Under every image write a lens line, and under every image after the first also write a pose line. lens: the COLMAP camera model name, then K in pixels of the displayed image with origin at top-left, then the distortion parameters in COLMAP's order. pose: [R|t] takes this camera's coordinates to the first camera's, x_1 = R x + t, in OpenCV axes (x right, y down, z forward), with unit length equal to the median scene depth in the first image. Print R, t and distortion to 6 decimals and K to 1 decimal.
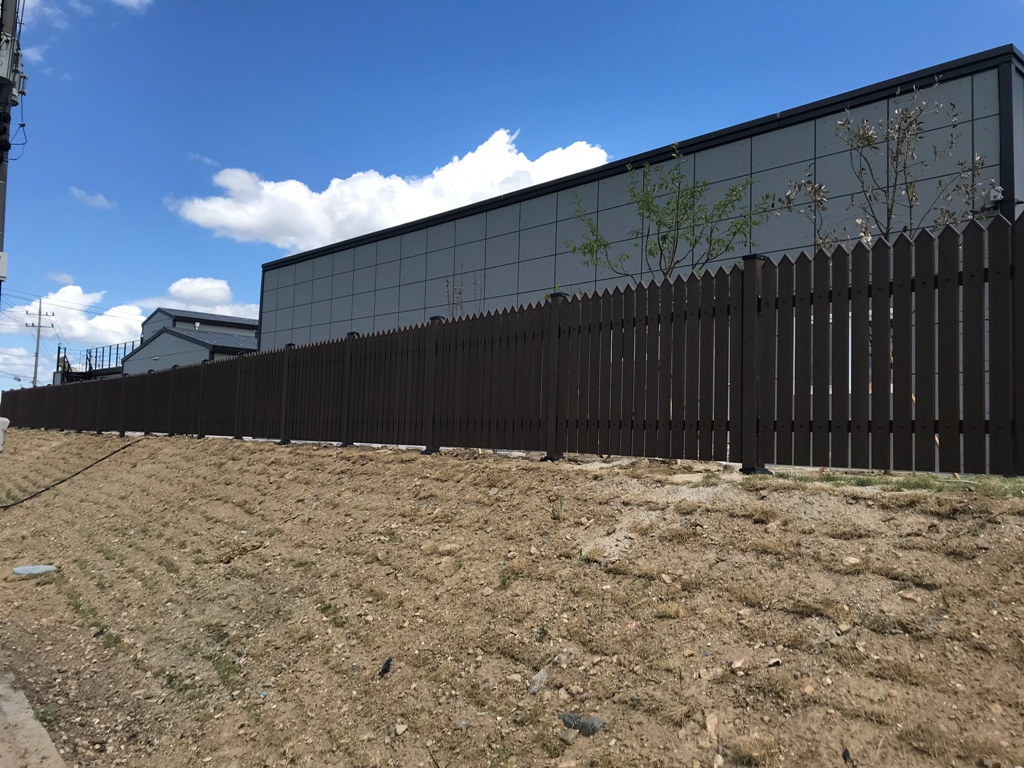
lens RADIAL K [[860.3, 0, 512.0], [0, 860.3, 384.0], [0, 0, 1]] dist [0.002192, -0.067188]
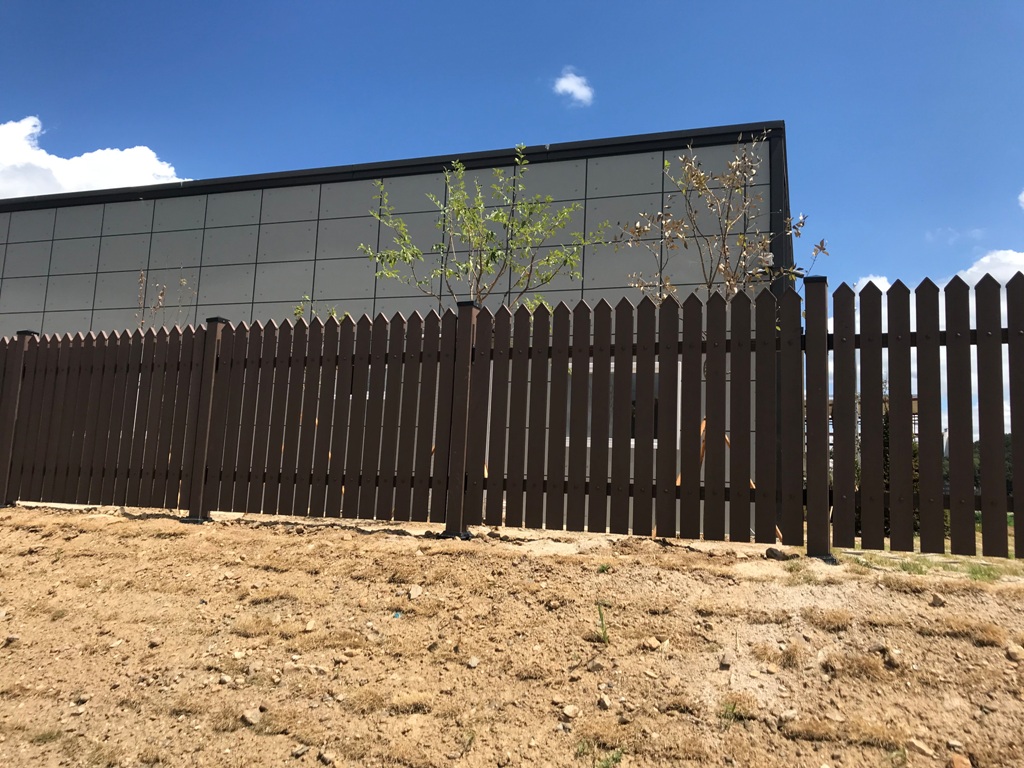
lens RADIAL K [[891.4, 0, 510.6], [0, 891.4, 322.2], [0, 0, 1]] dist [0.011062, -0.000617]
pose [[0.876449, 0.106335, 0.469607, -0.250361], [-0.049341, 0.990010, -0.132085, 0.007882], [-0.478960, 0.092595, 0.872939, 0.297975]]
